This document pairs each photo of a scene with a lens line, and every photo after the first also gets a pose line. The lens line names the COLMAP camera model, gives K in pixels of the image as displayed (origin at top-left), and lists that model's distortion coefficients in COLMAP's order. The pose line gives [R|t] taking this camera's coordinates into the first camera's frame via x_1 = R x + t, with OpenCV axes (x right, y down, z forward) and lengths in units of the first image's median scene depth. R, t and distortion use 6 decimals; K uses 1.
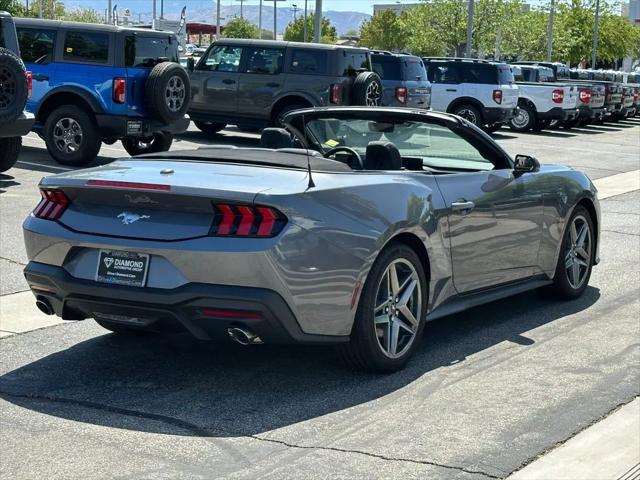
lens RADIAL K [[1247.4, 0, 321.4], [0, 1247.4, 234.8], [0, 0, 1]] dist [0.181188, 0.000000]
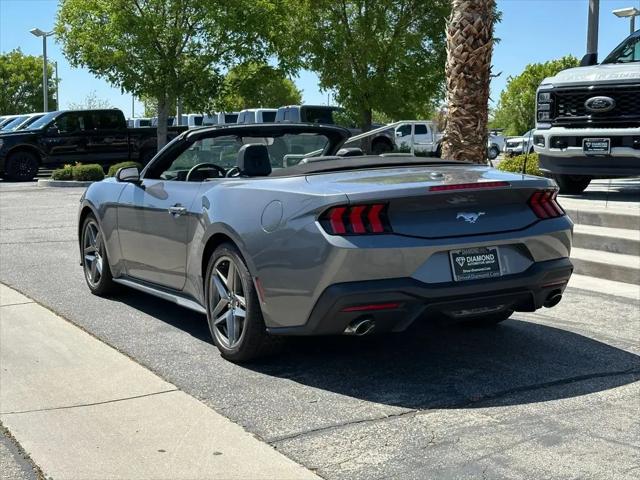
lens RADIAL K [[992.9, 0, 319.9], [0, 992.9, 244.6], [0, 0, 1]] dist [0.145810, 0.000000]
pose [[0.463402, -0.128470, 0.876786, -0.961311], [0.137062, 0.987919, 0.072313, -0.068979], [-0.875484, 0.086664, 0.475412, 0.711391]]
